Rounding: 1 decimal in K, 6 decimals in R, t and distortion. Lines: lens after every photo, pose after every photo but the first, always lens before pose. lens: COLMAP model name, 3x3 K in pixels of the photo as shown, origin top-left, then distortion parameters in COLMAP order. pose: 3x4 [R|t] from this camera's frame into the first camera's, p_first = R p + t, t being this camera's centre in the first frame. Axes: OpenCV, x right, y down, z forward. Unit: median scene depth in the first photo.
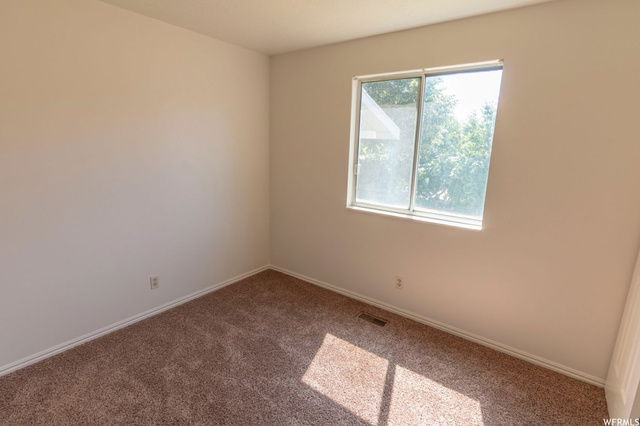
lens RADIAL K [[305.9, 0, 322.7], [0, 305.9, 211.8], [0, 0, 1]] dist [0.003396, 0.000390]
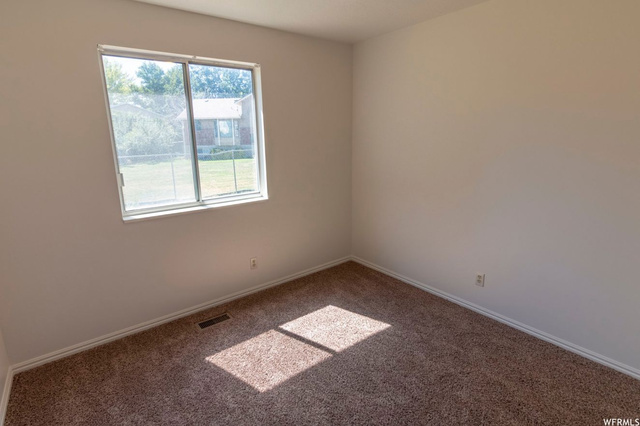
lens RADIAL K [[305.9, 0, 322.0], [0, 305.9, 211.6], [0, 0, 1]] dist [0.003396, 0.000390]
pose [[0.286497, -0.274836, 0.917815, -0.526300], [0.228543, 0.949922, 0.213111, -0.096190], [-0.930423, 0.148705, 0.334962, 0.323700]]
